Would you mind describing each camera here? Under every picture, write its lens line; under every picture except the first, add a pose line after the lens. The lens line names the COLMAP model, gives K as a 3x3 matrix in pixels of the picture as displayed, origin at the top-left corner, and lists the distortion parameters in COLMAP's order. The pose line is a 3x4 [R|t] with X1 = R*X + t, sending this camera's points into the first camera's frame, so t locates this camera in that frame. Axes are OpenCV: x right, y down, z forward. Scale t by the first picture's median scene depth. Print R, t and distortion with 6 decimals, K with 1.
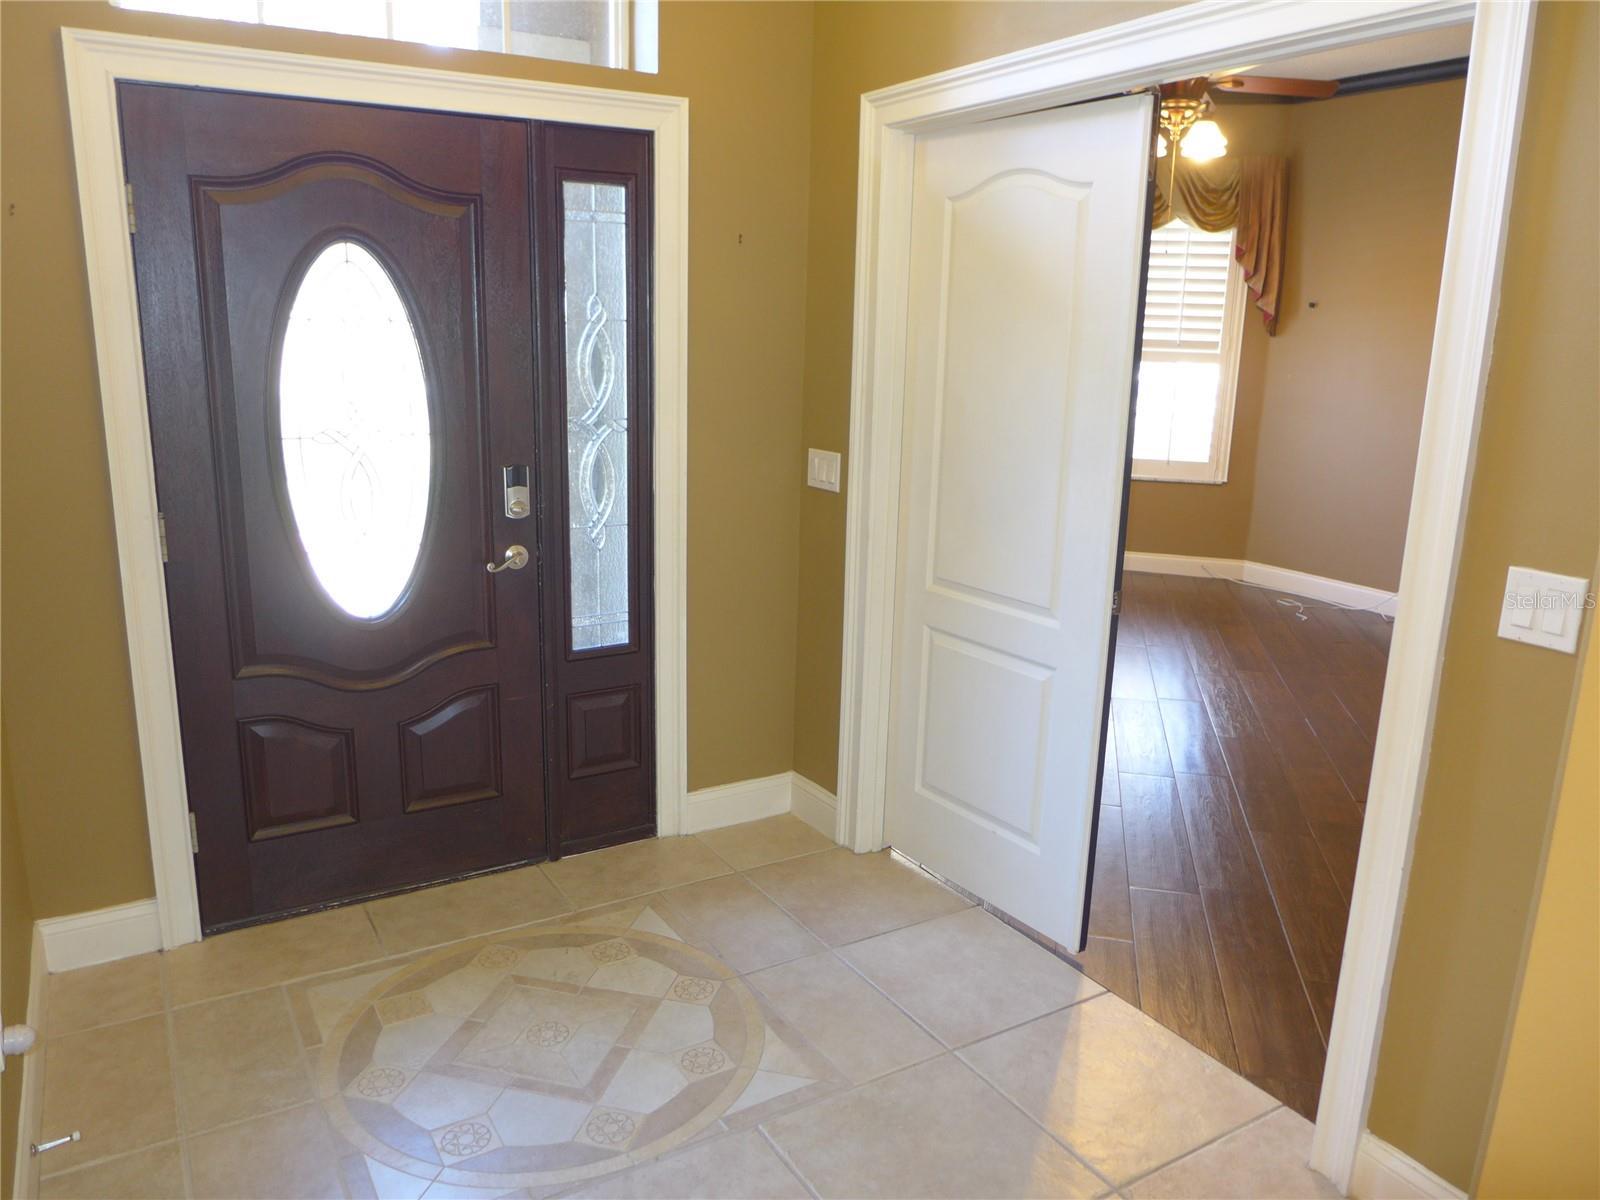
lens RADIAL K [[1156.7, 0, 786.1], [0, 1156.7, 593.9], [0, 0, 1]] dist [-0.044003, 0.001888]
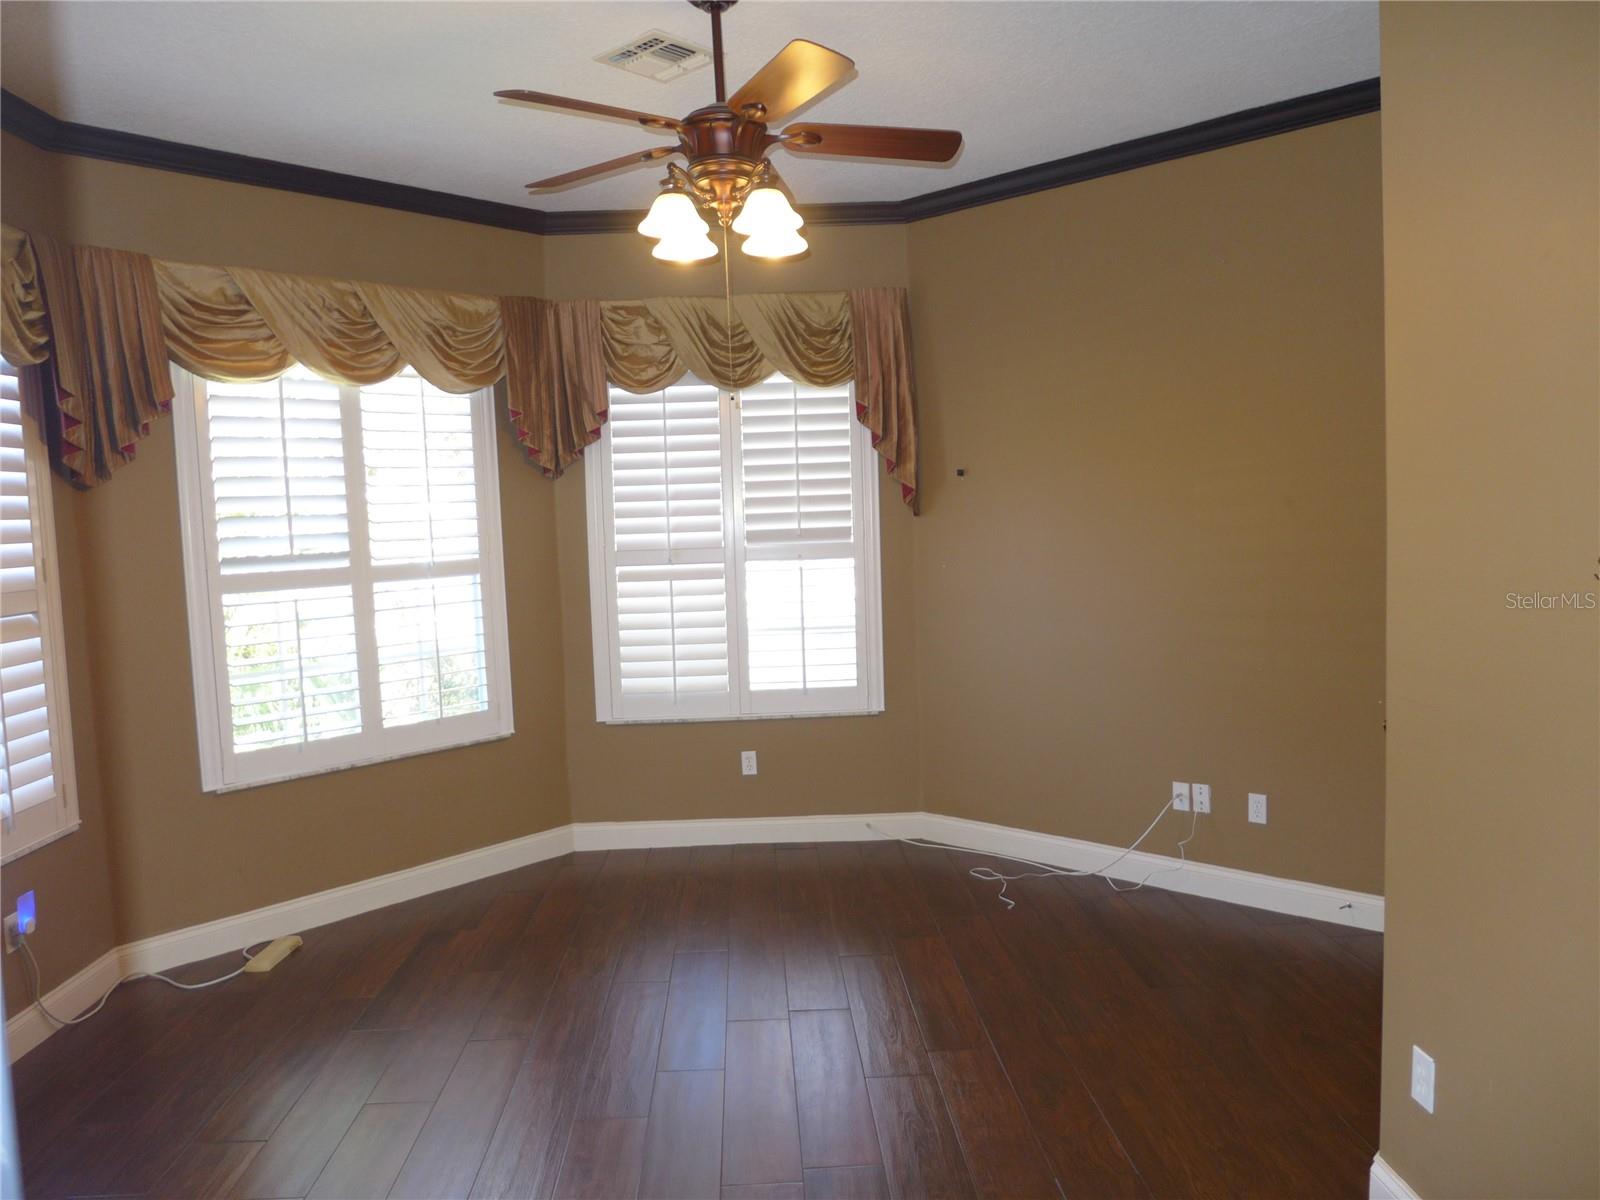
lens RADIAL K [[1156.7, 0, 786.1], [0, 1156.7, 593.9], [0, 0, 1]] dist [-0.044003, 0.001888]
pose [[0.960240, -0.075847, 0.268677, 0.135318], [0.117509, 0.982790, -0.142533, -0.076819], [-0.253242, 0.168438, 0.952626, 0.308585]]
